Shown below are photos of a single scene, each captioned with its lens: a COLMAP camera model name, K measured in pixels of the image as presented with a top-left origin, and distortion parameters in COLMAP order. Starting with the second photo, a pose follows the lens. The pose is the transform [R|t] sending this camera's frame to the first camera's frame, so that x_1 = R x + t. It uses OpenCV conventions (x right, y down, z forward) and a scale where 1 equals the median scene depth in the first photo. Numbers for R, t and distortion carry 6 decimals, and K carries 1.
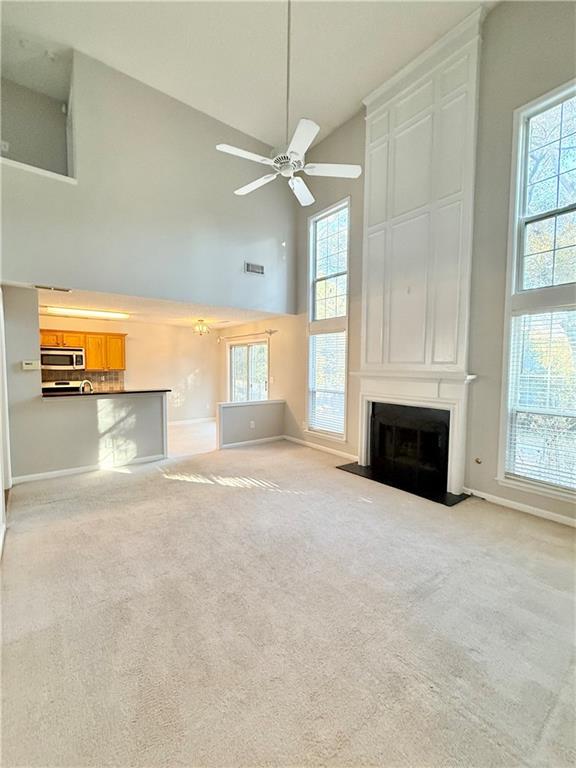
lens RADIAL K [[329.9, 0, 288.0], [0, 329.9, 384.0], [0, 0, 1]] dist [-0.004531, -0.000681]
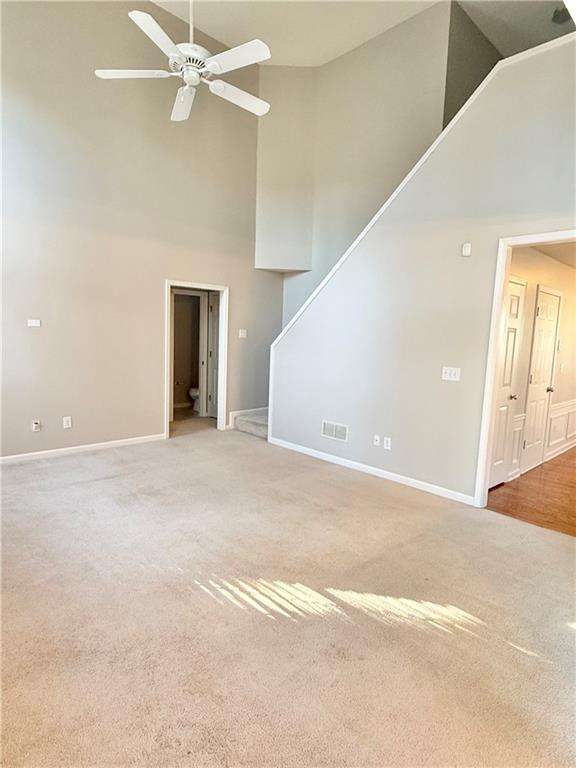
lens RADIAL K [[437.5, 0, 288.0], [0, 437.5, 384.0], [0, 0, 1]] dist [-0.004835, 0.001640]
pose [[-0.993779, -0.032208, -0.106610, -0.090373], [-0.050839, 0.982904, 0.176961, -0.078865], [0.099088, 0.181280, -0.978427, 1.389822]]
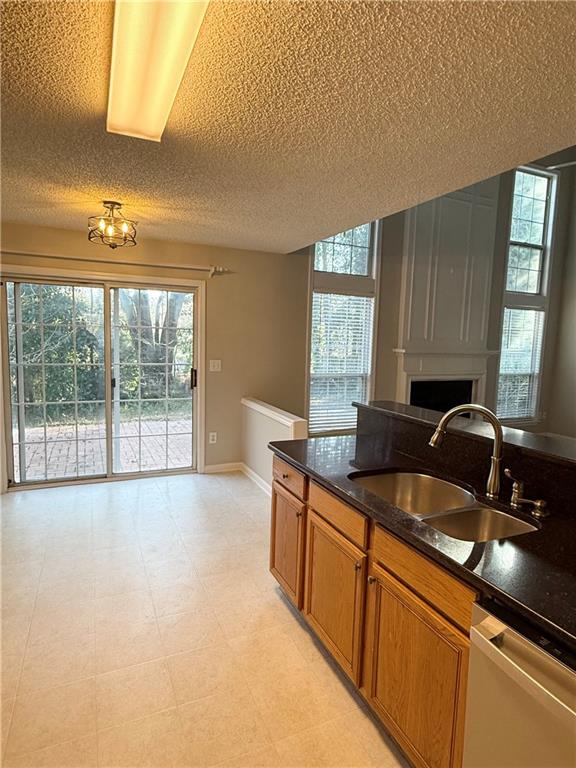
lens RADIAL K [[437.5, 0, 288.0], [0, 437.5, 384.0], [0, 0, 1]] dist [-0.004835, 0.001640]
pose [[0.231891, -0.103684, 0.967200, -1.026498], [0.031786, 0.994580, 0.098998, -0.071400], [-0.972222, 0.007787, 0.233929, 1.094637]]
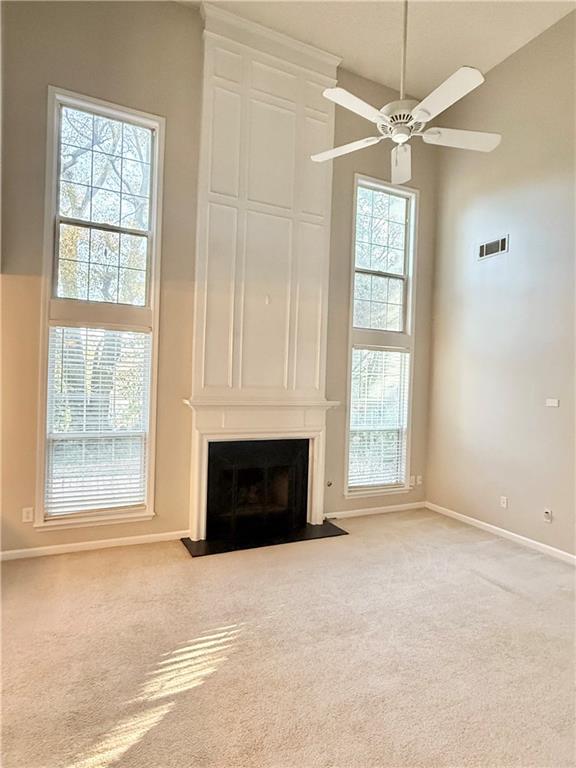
lens RADIAL K [[437.5, 0, 288.0], [0, 437.5, 384.0], [0, 0, 1]] dist [-0.004835, 0.001640]
pose [[0.208115, -0.004809, 0.978092, -0.636569], [0.030243, 0.999541, -0.001521, -0.064252], [-0.977637, 0.029897, 0.208165, 0.676944]]
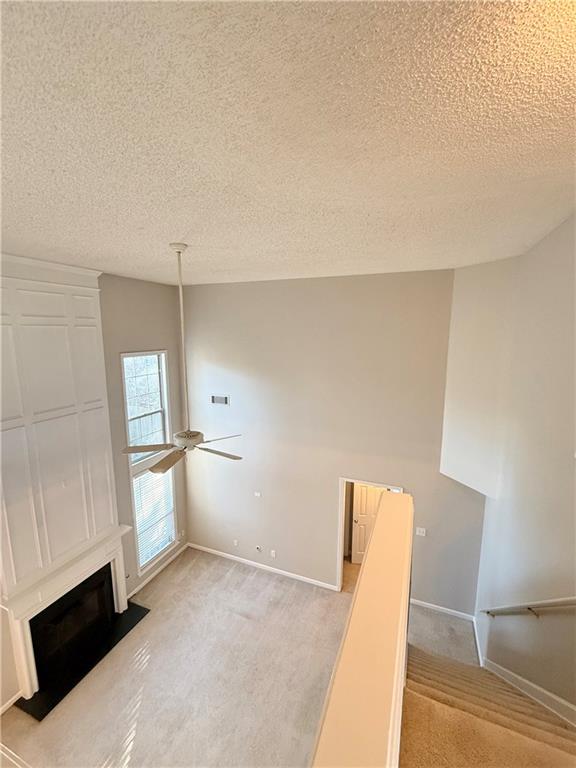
lens RADIAL K [[329.9, 0, 288.0], [0, 329.9, 384.0], [0, 0, 1]] dist [-0.004531, -0.000681]
pose [[-0.492573, -0.140535, 0.858849, -0.733457], [0.052840, 0.980225, 0.190702, -0.681349], [-0.868665, 0.139316, -0.475407, 0.778255]]
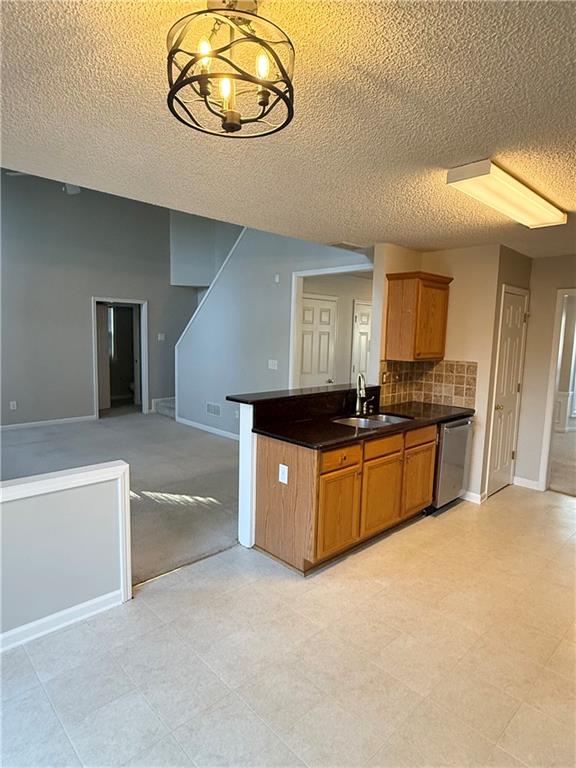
lens RADIAL K [[437.5, 0, 288.0], [0, 437.5, 384.0], [0, 0, 1]] dist [-0.004835, 0.001640]
pose [[-0.993165, -0.019595, -0.115058, -0.401691], [-0.039781, 0.983608, 0.175876, -0.127546], [0.109726, 0.179251, -0.977665, 1.797207]]
